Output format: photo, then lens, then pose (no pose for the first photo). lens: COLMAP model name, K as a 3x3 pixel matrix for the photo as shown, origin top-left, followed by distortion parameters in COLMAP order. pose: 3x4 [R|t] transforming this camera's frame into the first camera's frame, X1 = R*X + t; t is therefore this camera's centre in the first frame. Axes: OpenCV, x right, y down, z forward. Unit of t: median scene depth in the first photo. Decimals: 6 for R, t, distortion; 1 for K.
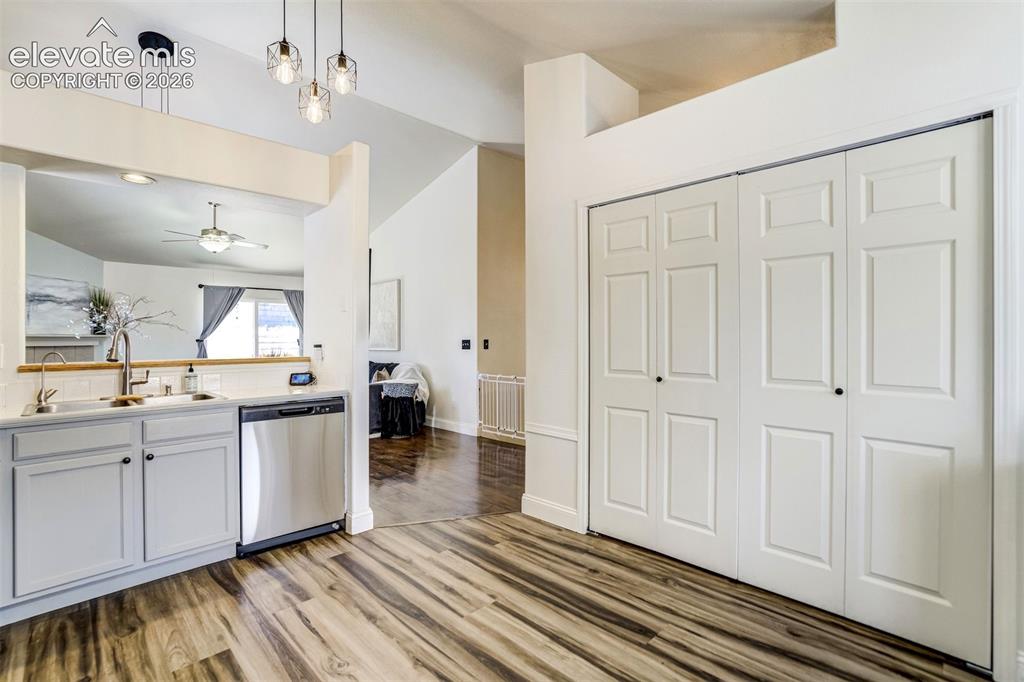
lens RADIAL K [[478.4, 0, 508.6], [0, 478.4, 337.2], [0, 0, 1]] dist [-0.033954, 0.012809]
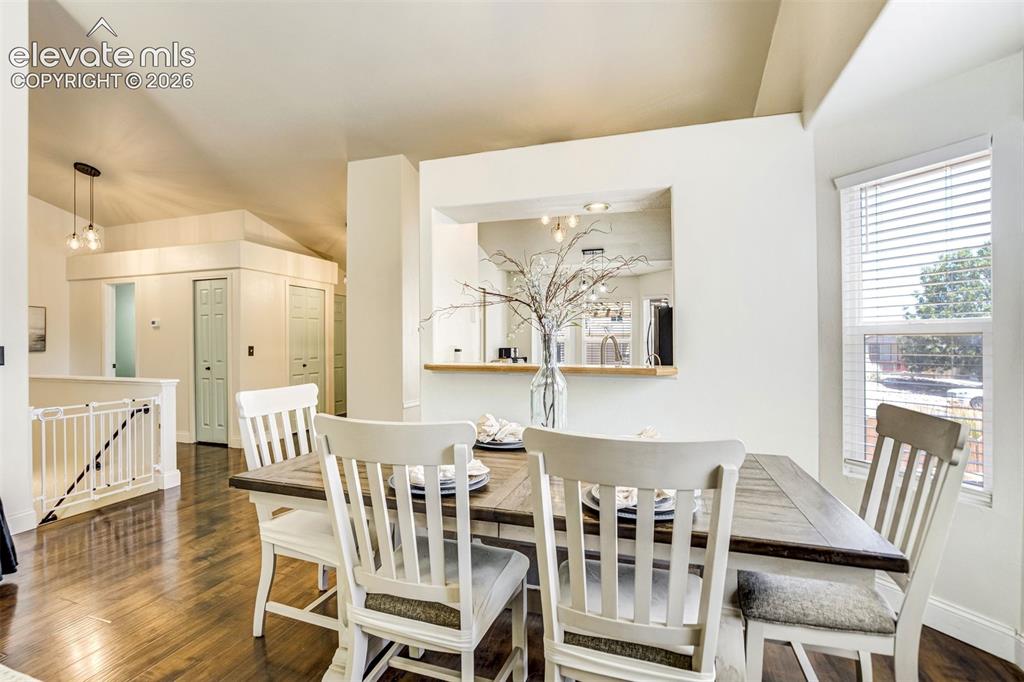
lens RADIAL K [[478.4, 0, 510.6], [0, 478.4, 343.8], [0, 0, 1]] dist [-0.033954, 0.012809]
pose [[-0.460459, 0.006275, 0.887659, -1.790952], [-0.000341, 0.999974, -0.007245, 0.015471], [-0.887681, -0.003639, -0.460445, 1.784707]]
